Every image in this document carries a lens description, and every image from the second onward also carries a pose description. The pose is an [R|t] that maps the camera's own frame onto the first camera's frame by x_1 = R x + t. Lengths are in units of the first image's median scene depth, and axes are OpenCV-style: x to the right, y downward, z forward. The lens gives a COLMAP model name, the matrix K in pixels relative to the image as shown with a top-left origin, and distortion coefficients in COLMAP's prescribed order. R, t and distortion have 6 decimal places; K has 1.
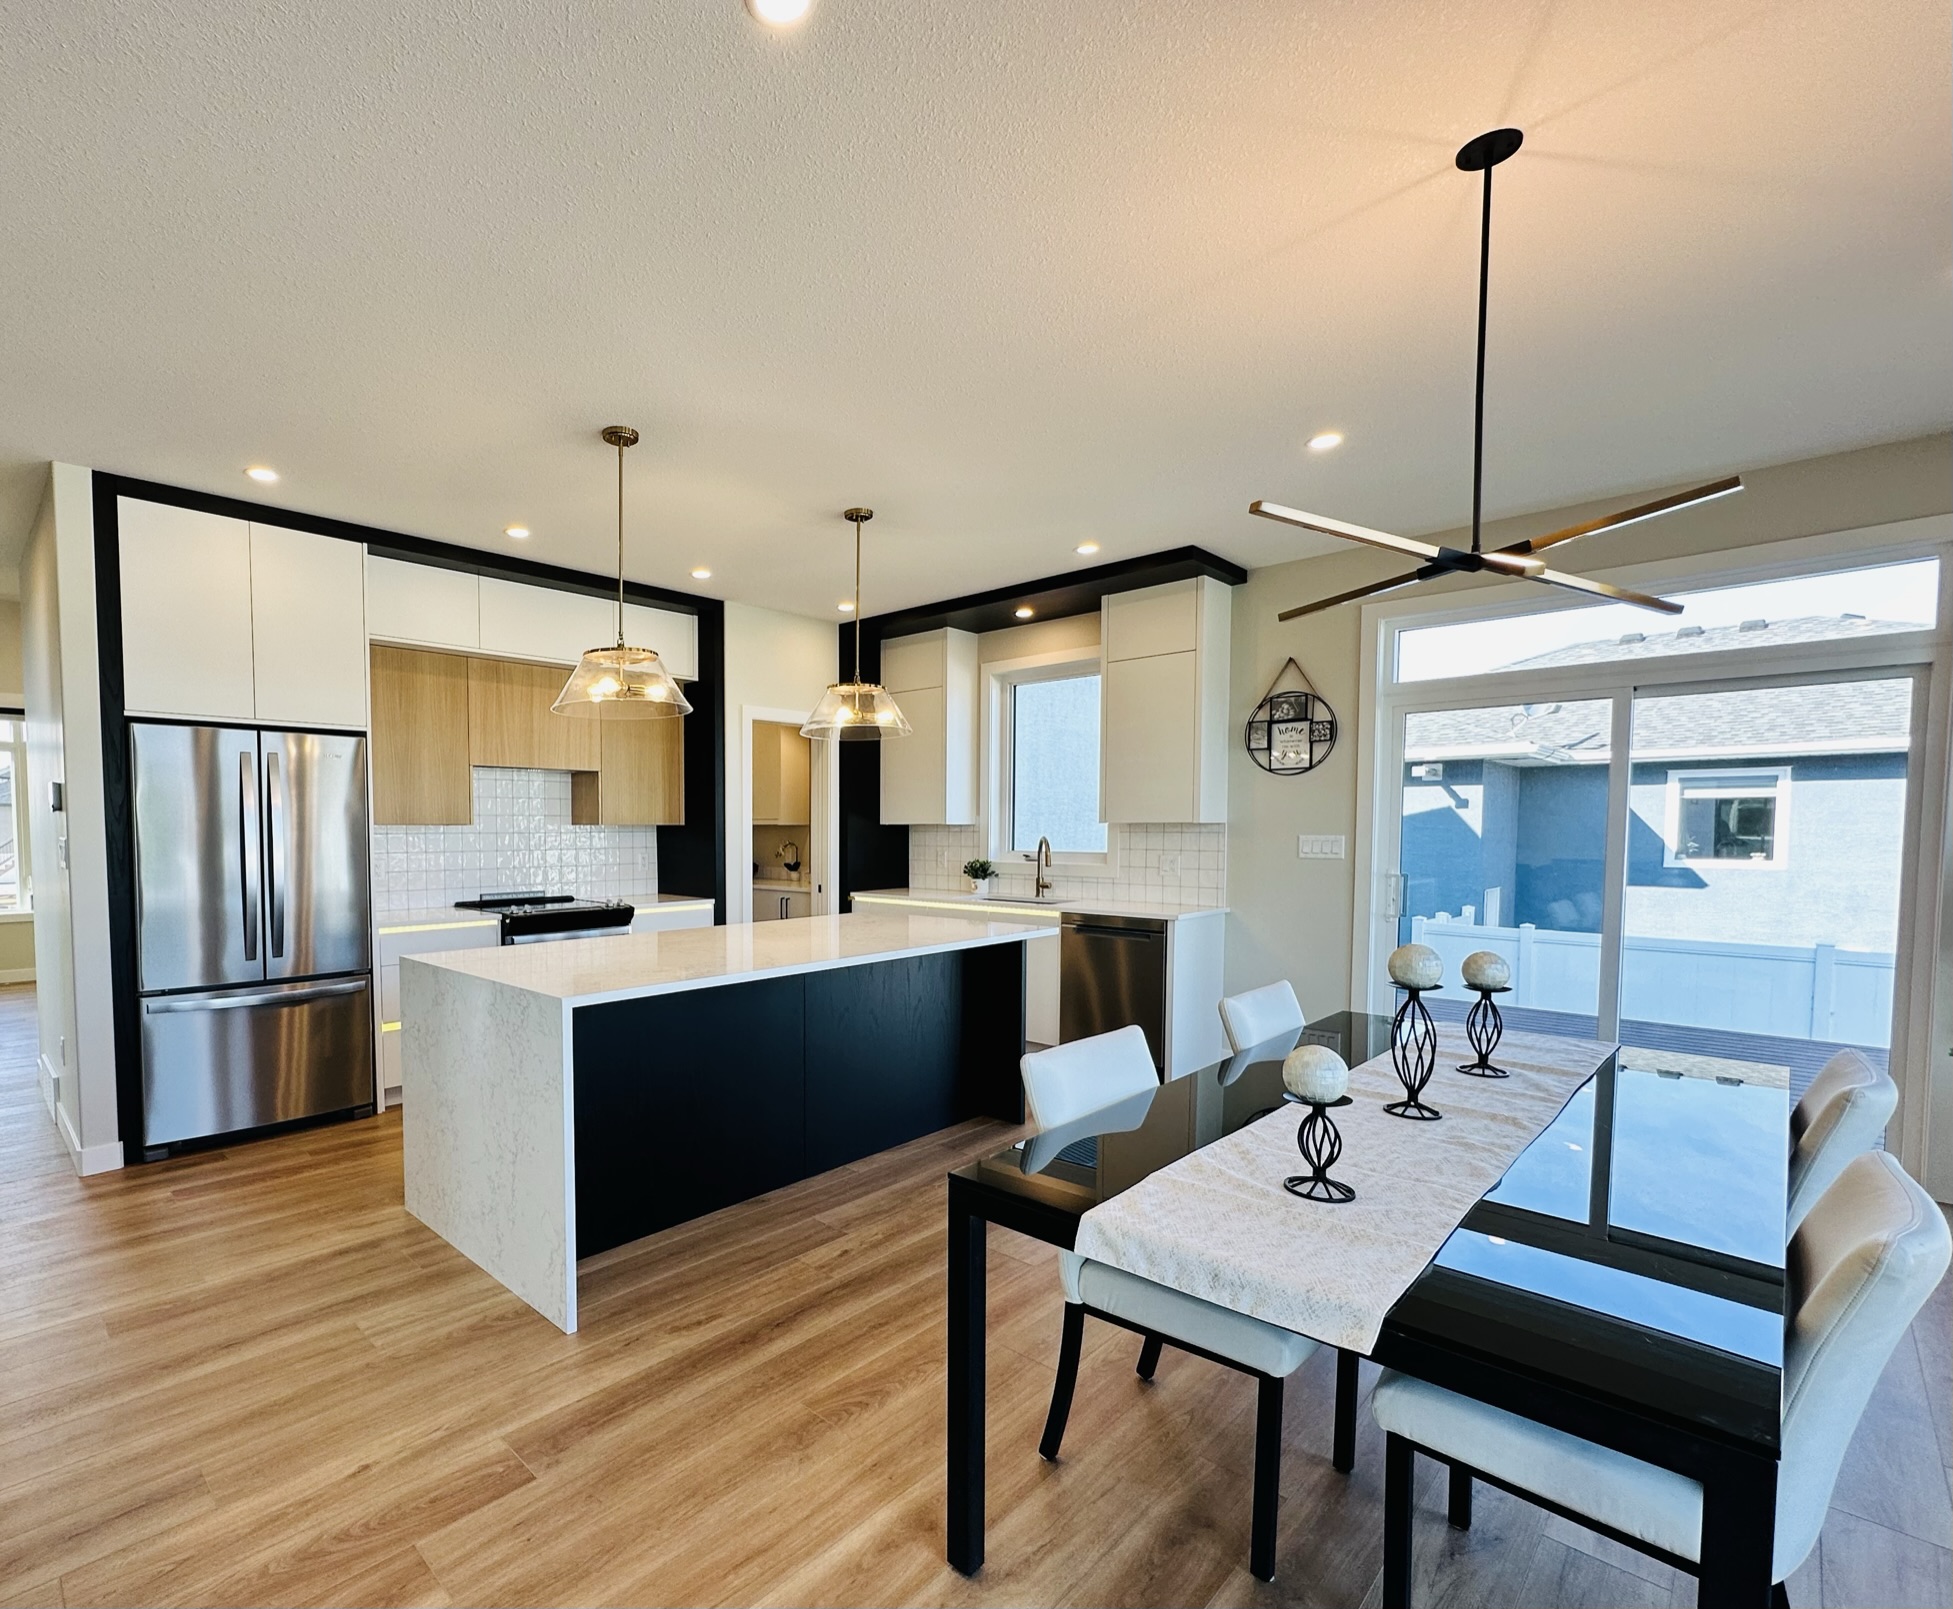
lens RADIAL K [[937.2, 0, 786.4], [0, 937.2, 874.5], [0, 0, 1]] dist [-0.019660, -0.000139]
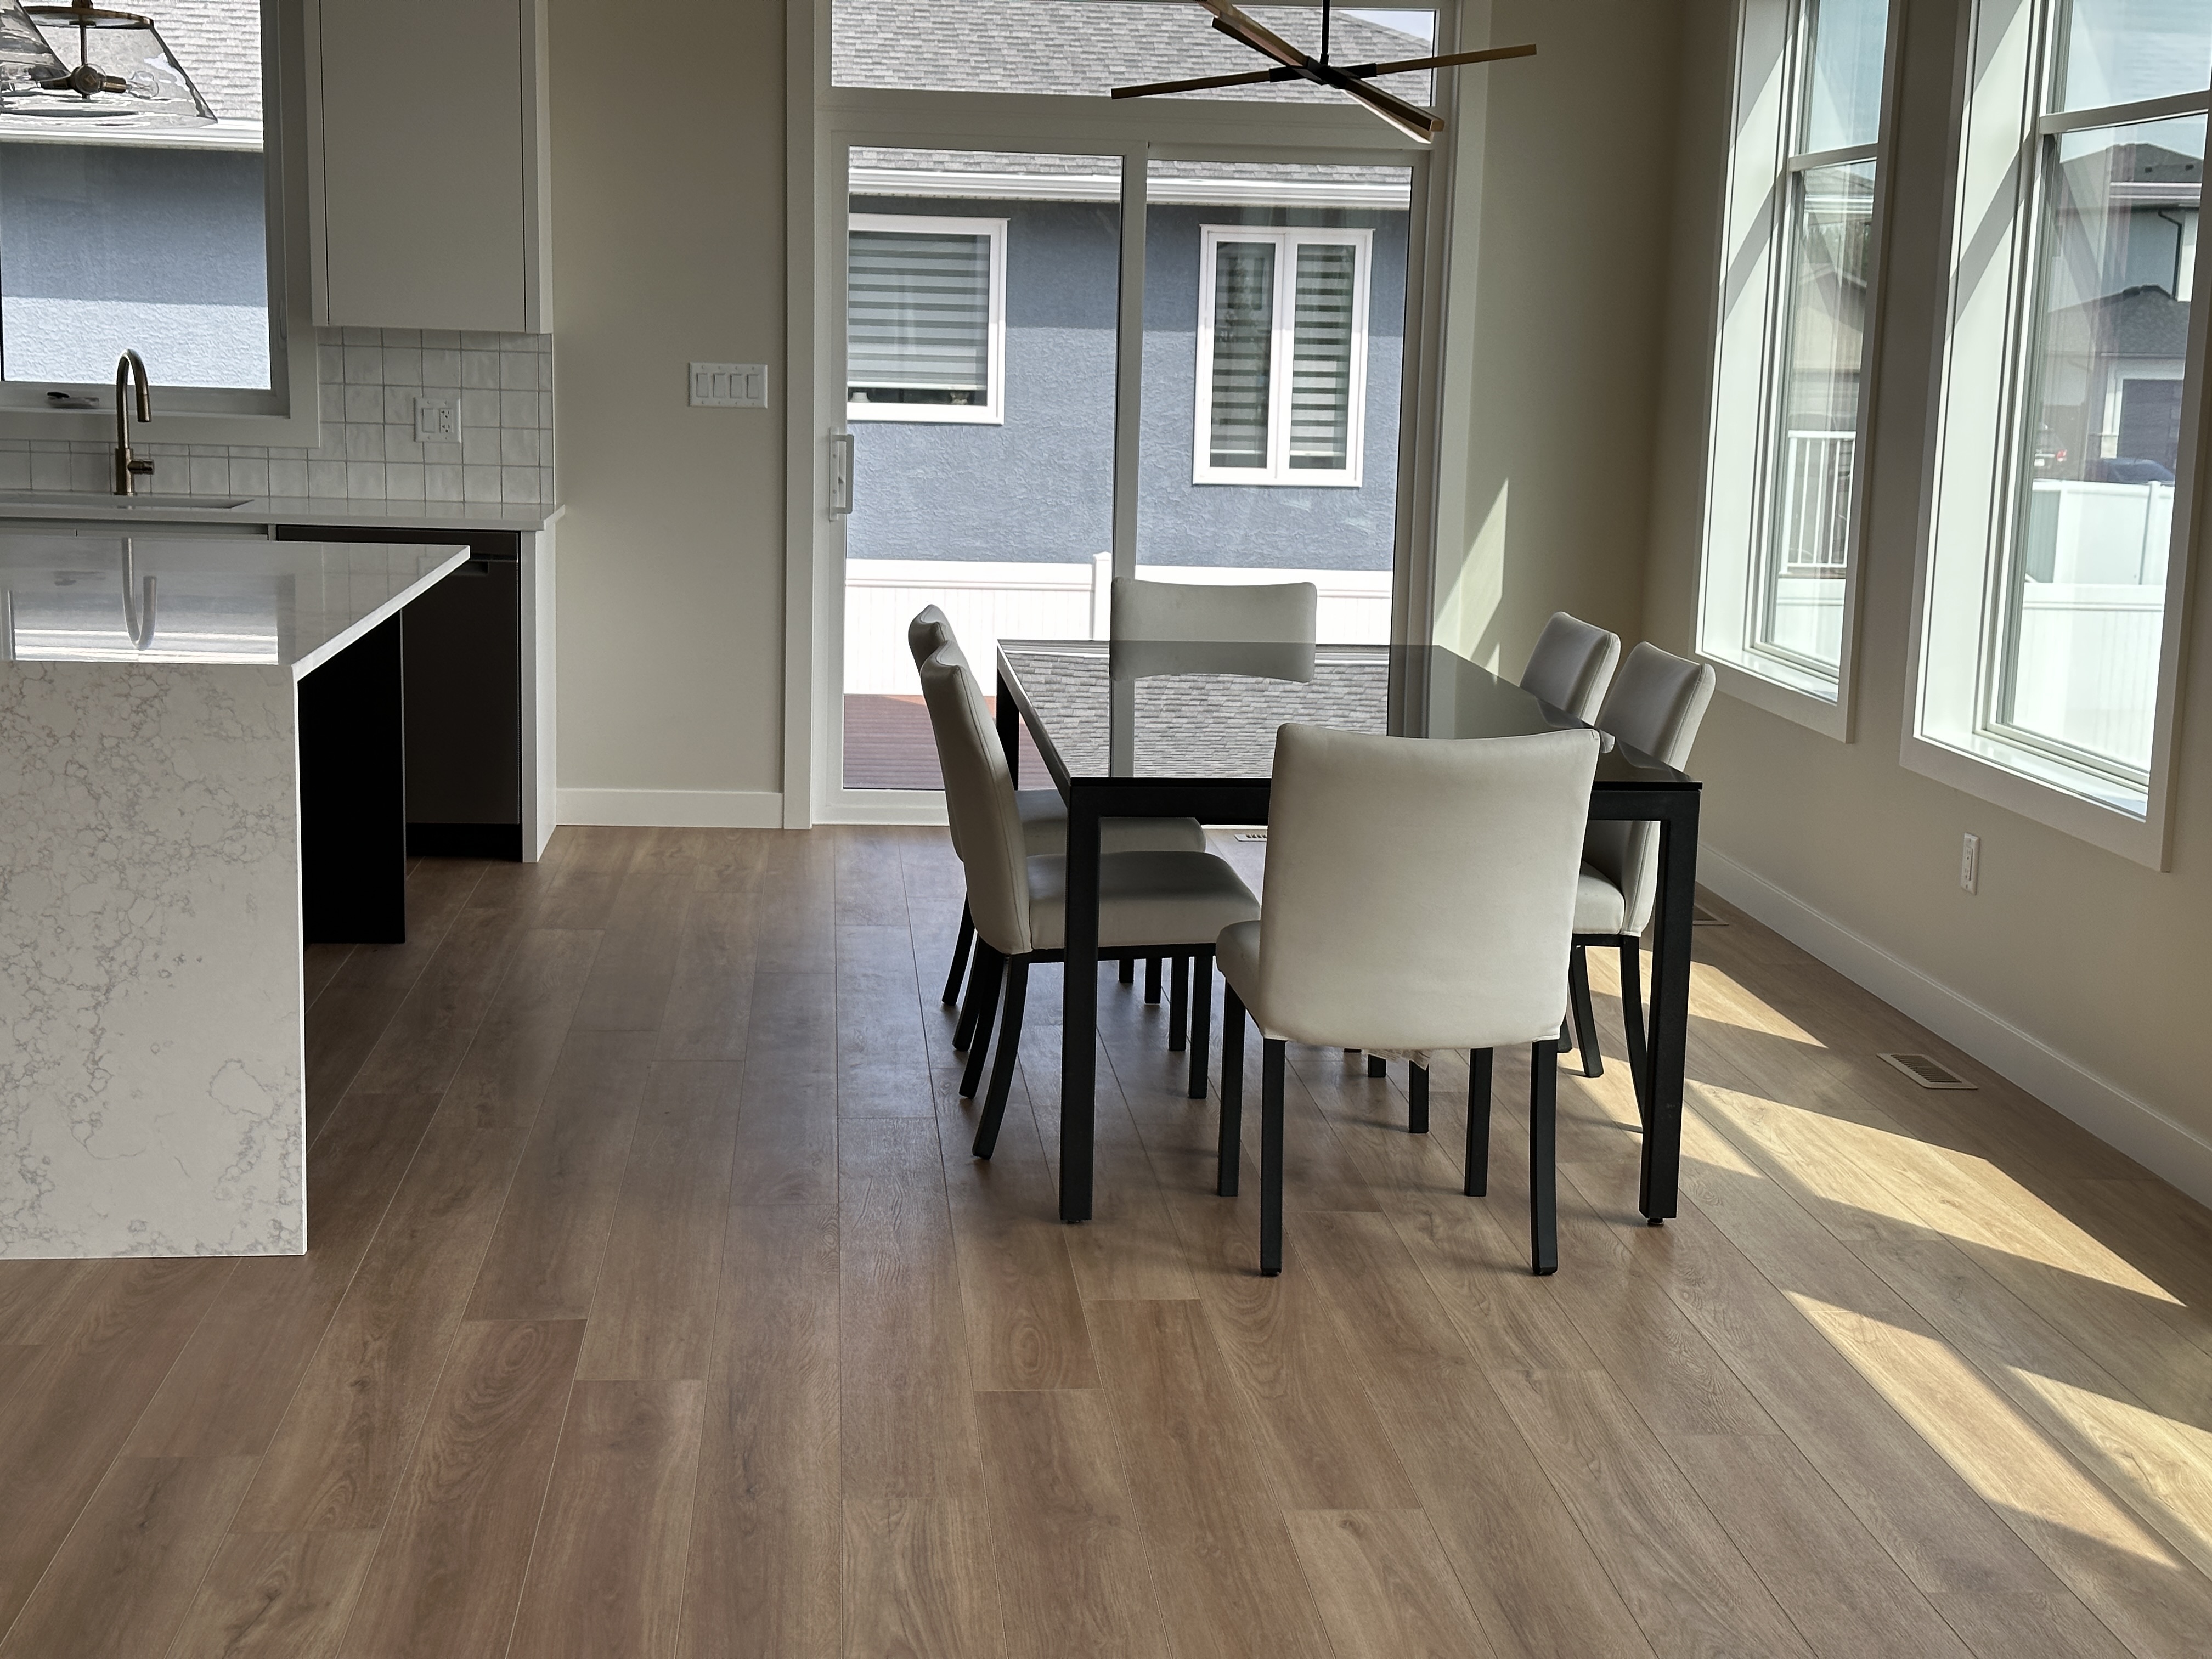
lens RADIAL K [[3109.4, 0, 1106.0], [0, 3109.4, 829.5], [0, 0, 1]] dist [0.156641, -0.095985]
pose [[0.609494, -0.111899, 0.784854, -0.713103], [0.016034, 0.991526, 0.128913, -0.003677], [-0.792629, -0.065987, 0.606123, -0.273866]]
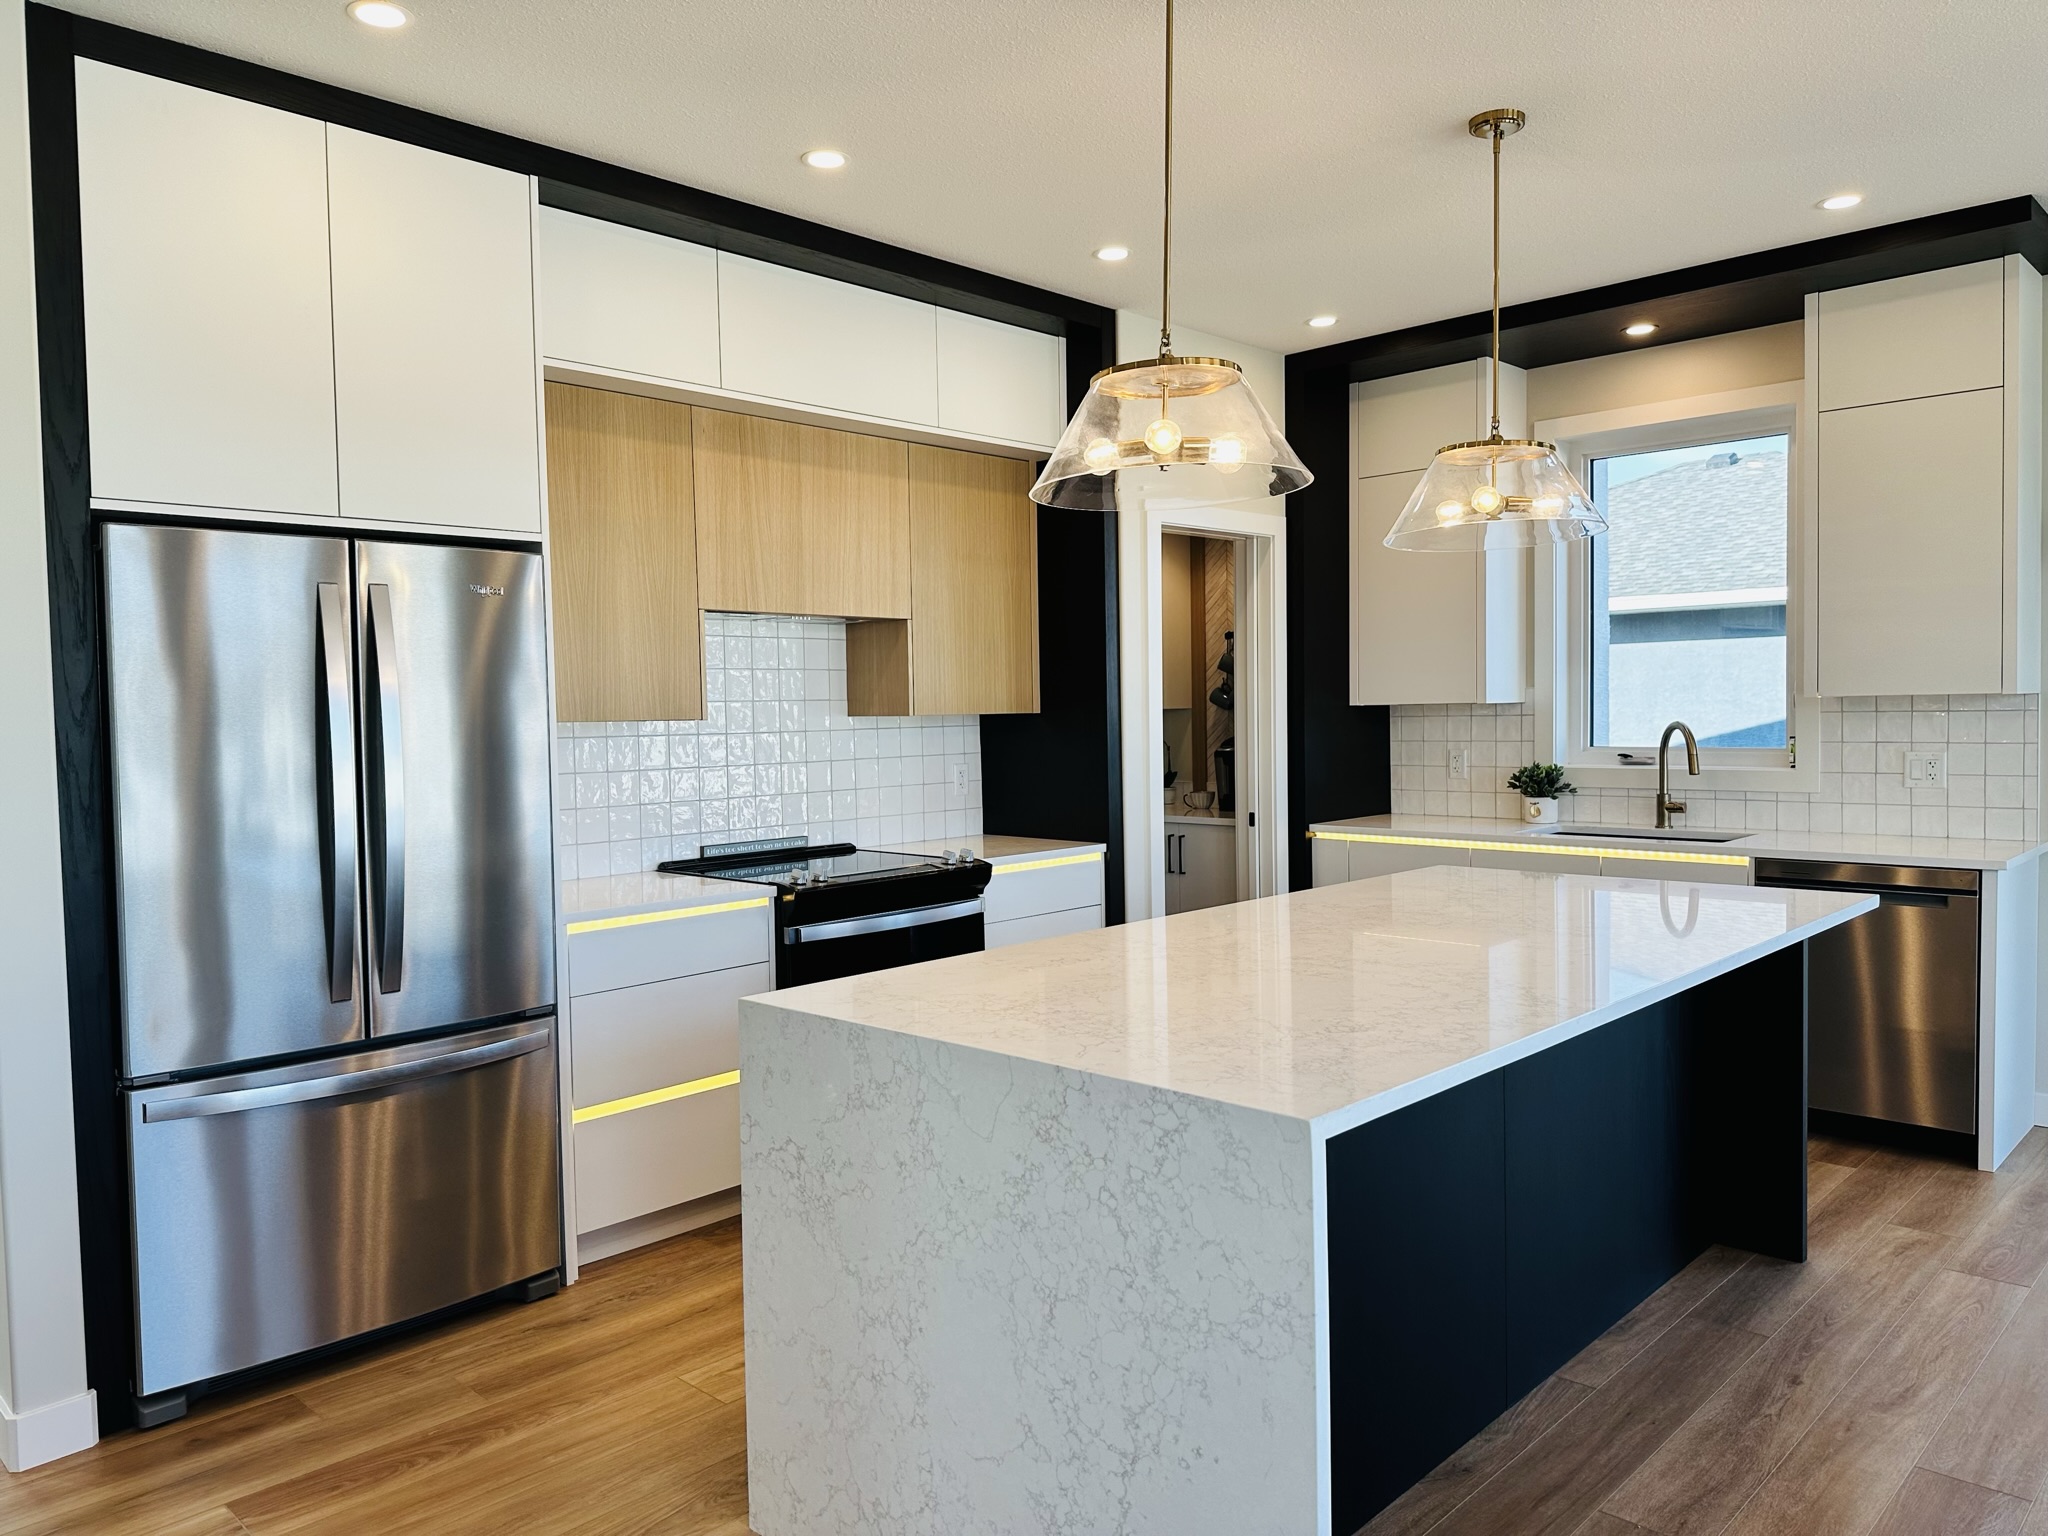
lens RADIAL K [[1445.0, 0, 1024.0], [0, 1445.0, 768.0], [0, 0, 1]] dist [0.054867, -0.087332]
pose [[0.998104, -0.018756, 0.058630, -0.202917], [0.019296, 0.999776, -0.008669, -0.014673], [-0.058454, 0.009784, 0.998242, 0.160697]]
